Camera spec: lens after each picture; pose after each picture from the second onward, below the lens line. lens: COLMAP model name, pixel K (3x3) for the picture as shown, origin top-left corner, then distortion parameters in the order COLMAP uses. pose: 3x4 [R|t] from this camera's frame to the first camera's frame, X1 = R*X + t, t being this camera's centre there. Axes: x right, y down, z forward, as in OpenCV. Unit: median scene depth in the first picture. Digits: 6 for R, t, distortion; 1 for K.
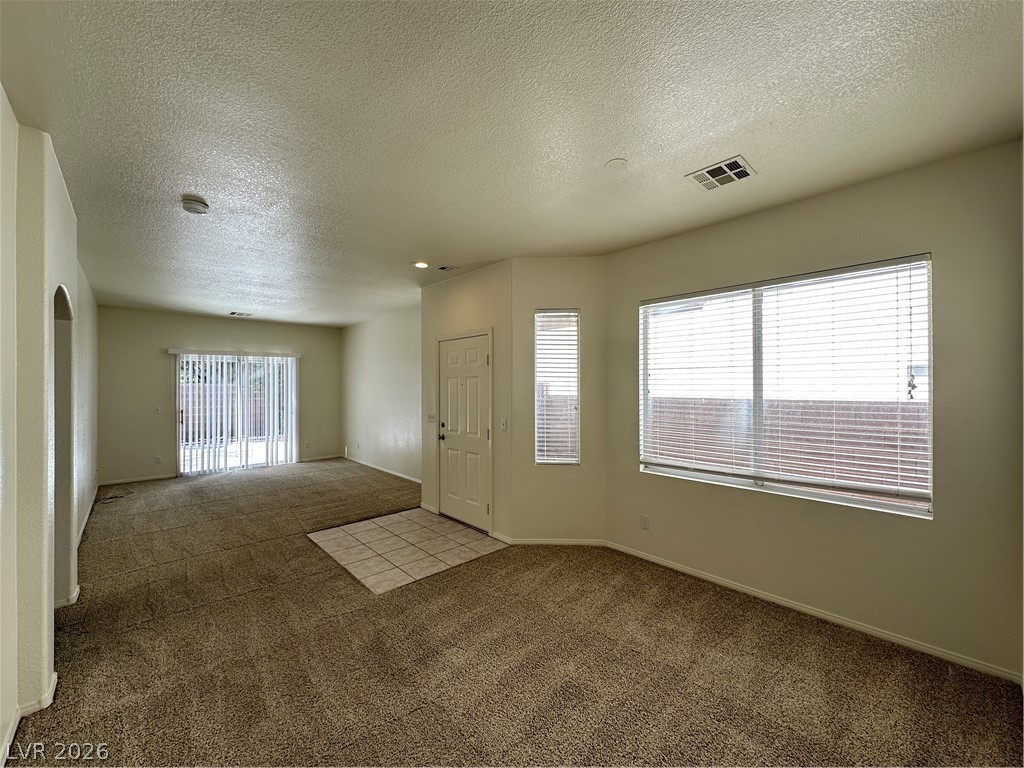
lens RADIAL K [[409.7, 0, 512.0], [0, 409.7, 384.0], [0, 0, 1]] dist [0.000263, -0.000080]
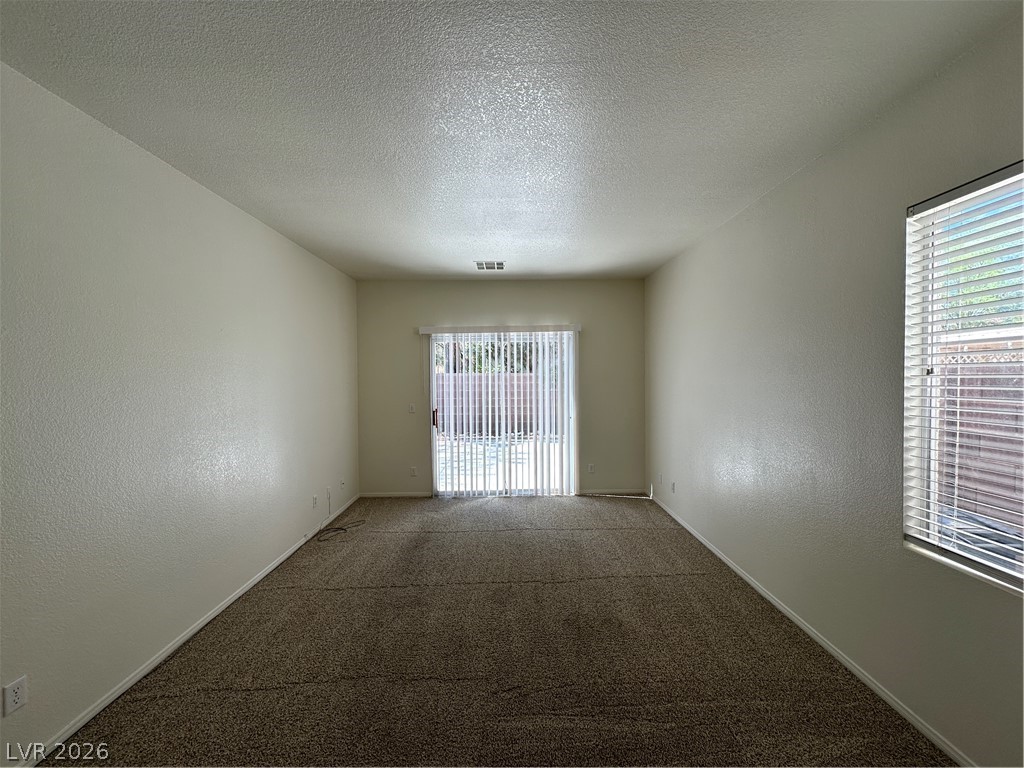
lens RADIAL K [[409.7, 0, 512.0], [0, 409.7, 384.0], [0, 0, 1]] dist [0.000263, -0.000080]
pose [[0.741697, 0.008992, -0.670674, -0.177148], [0.010788, 0.999621, 0.025333, 0.000556], [0.670648, -0.026024, 0.741319, 0.476635]]
